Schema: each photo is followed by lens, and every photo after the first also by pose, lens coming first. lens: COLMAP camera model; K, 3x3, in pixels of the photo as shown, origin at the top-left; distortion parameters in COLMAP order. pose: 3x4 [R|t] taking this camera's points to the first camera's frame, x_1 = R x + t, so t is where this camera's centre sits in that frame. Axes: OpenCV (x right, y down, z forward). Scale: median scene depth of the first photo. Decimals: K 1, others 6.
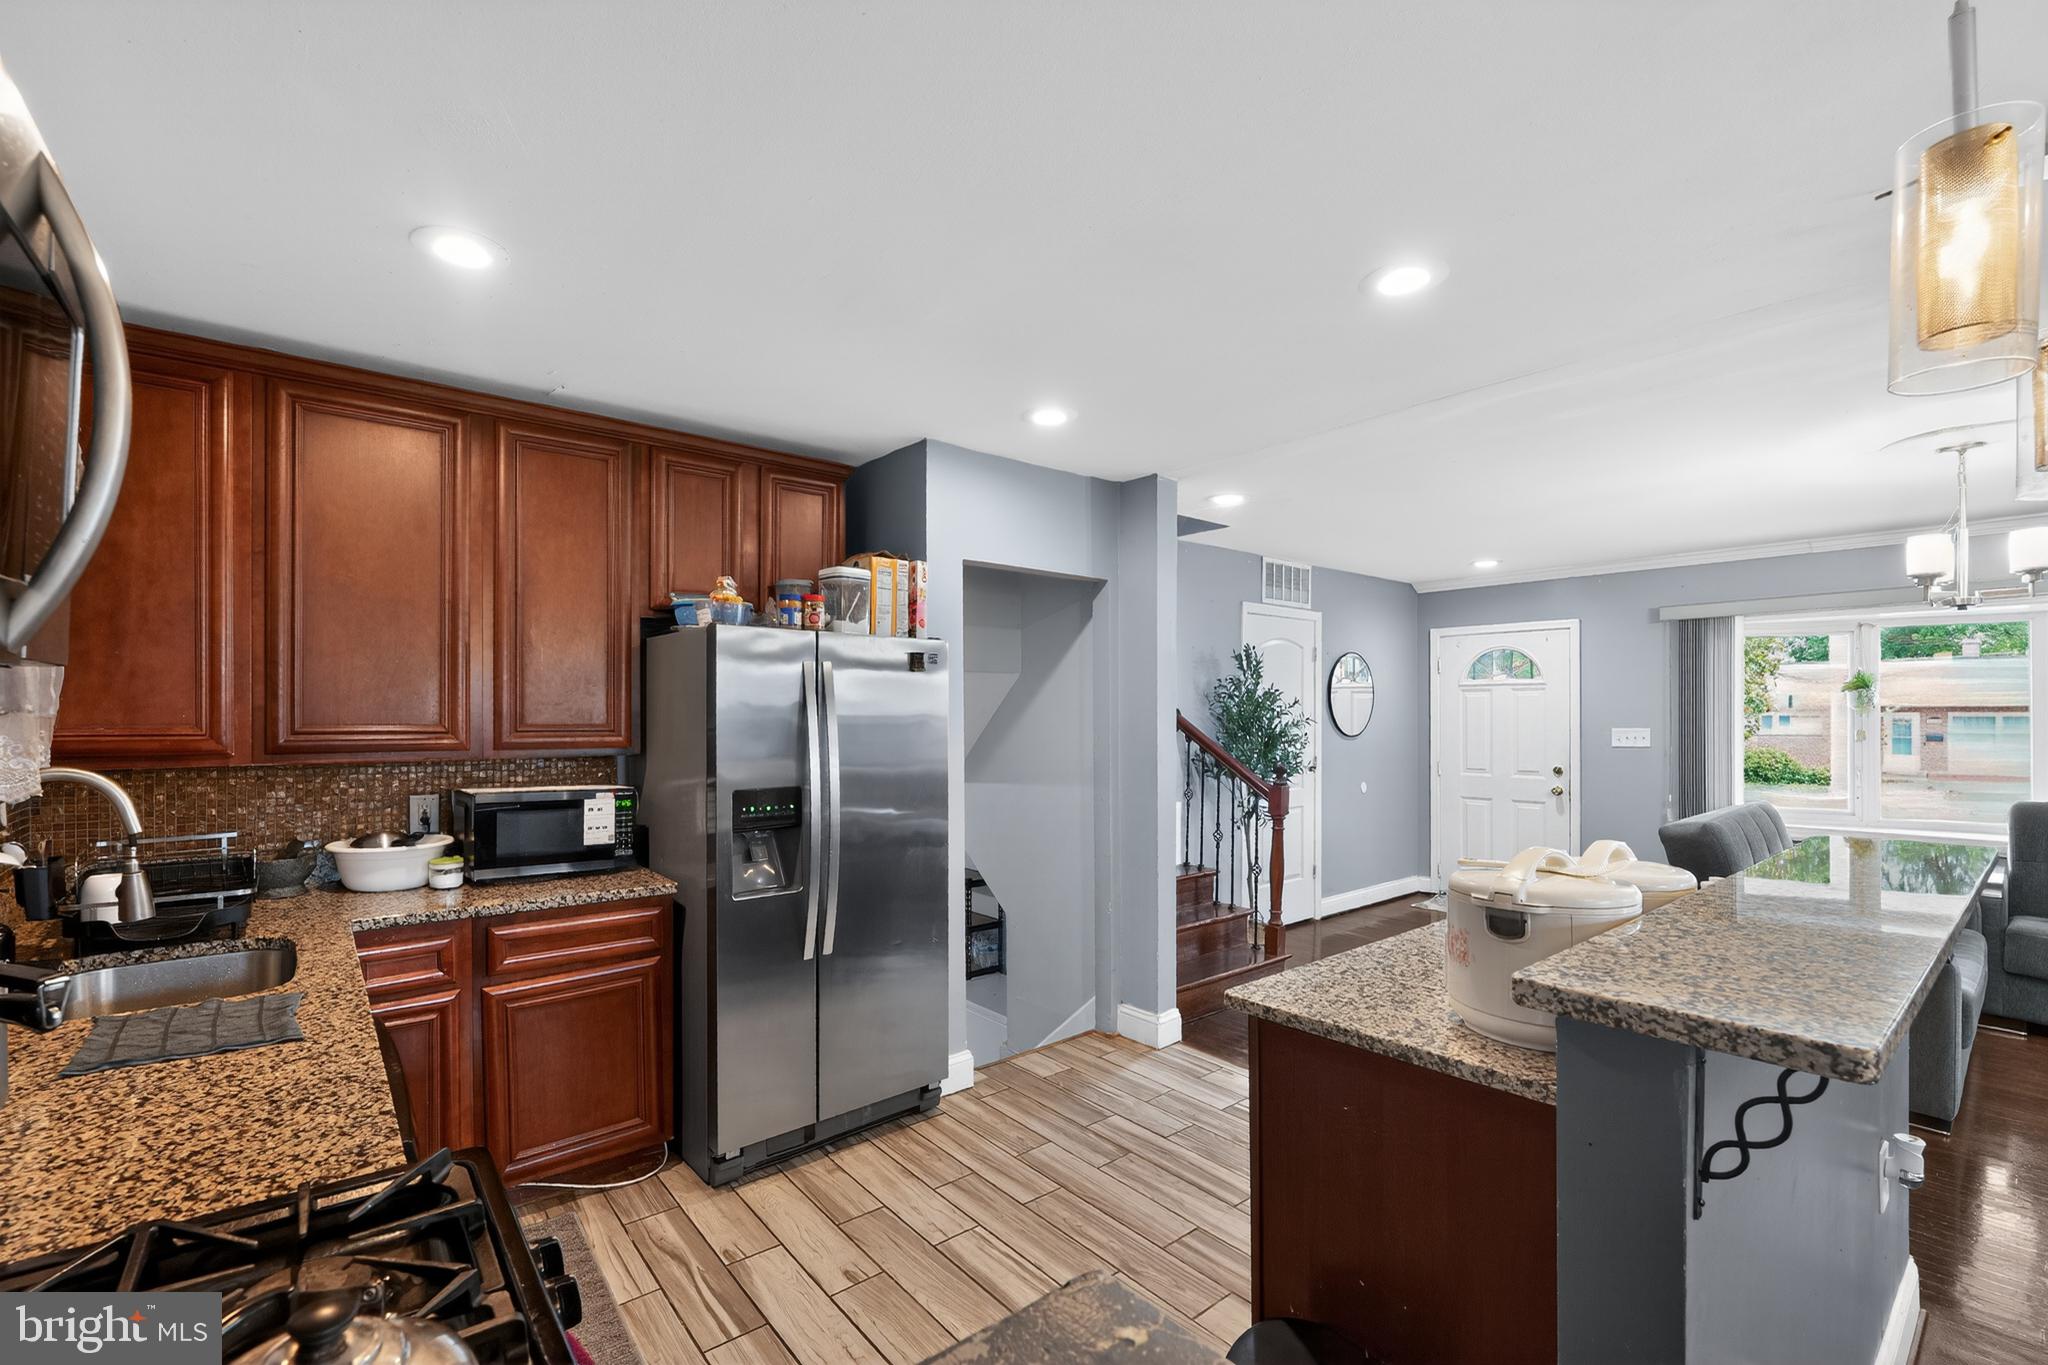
lens RADIAL K [[864.9, 0, 1007.5], [0, 864.9, 697.4], [0, 0, 1]] dist [-0.000416, -0.000118]
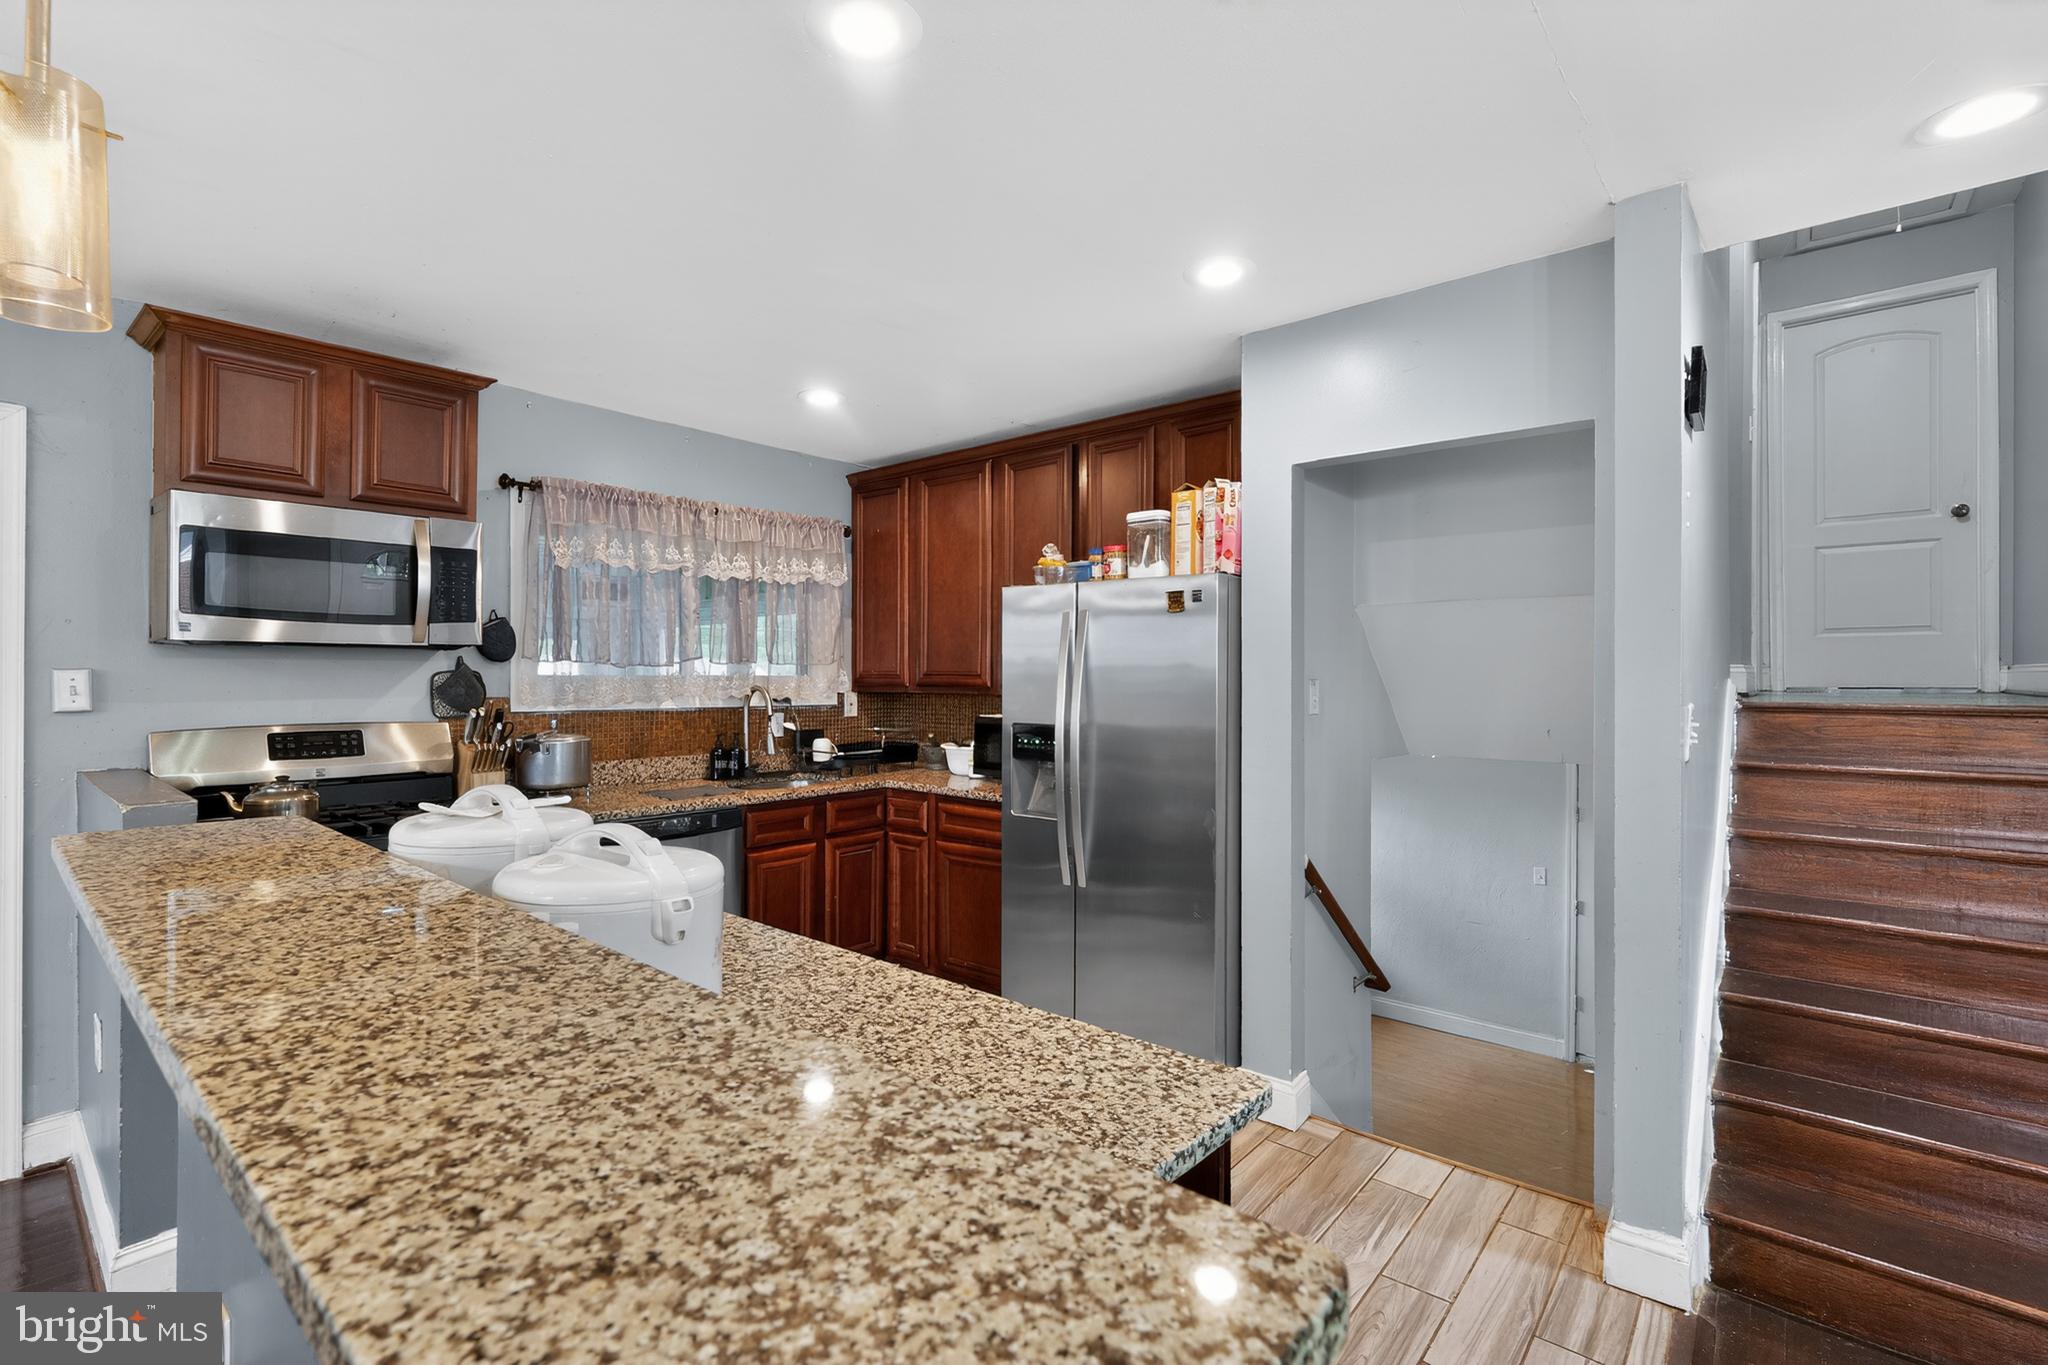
lens RADIAL K [[920.4, 0, 1016.7], [0, 920.4, 675.8], [0, 0, 1]] dist [-0.000661, 0.000200]
pose [[0.188964, 0.000274, -0.981984, 0.734827], [0.014240, 0.999894, 0.003019, 0.027846], [0.981881, -0.014554, 0.188940, 0.595949]]
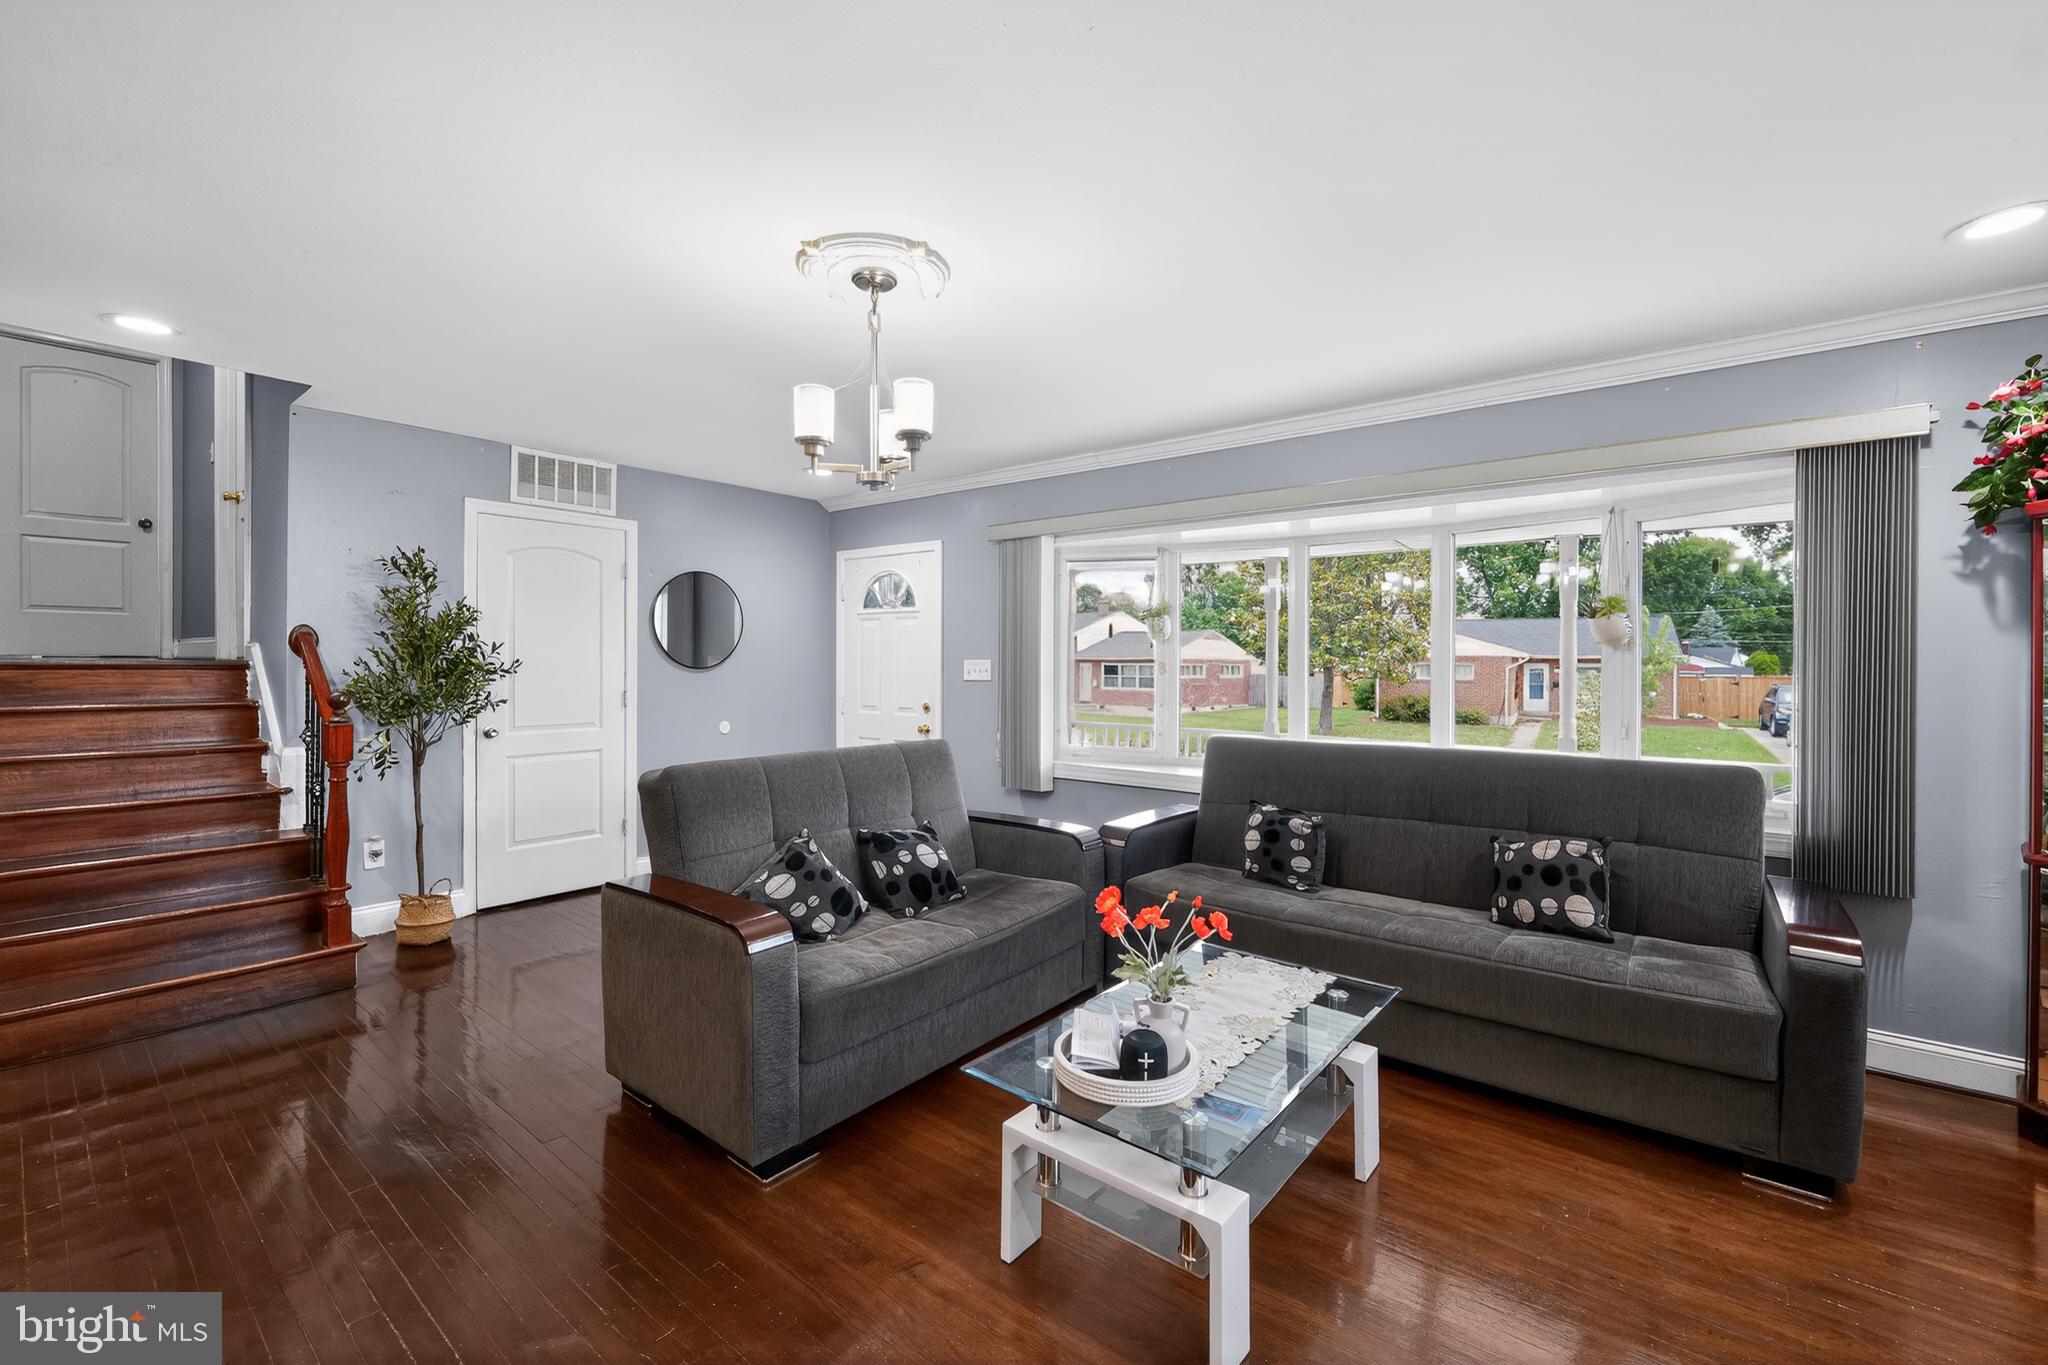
lens RADIAL K [[844.4, 0, 1022.6], [0, 844.4, 677.8], [0, 0, 1]] dist [0.000646, -0.000225]
pose [[0.978475, 0.001906, 0.206354, 1.034411], [-0.009106, 0.999382, 0.033946, 0.042111], [-0.206162, -0.035094, 0.977888, 0.198631]]
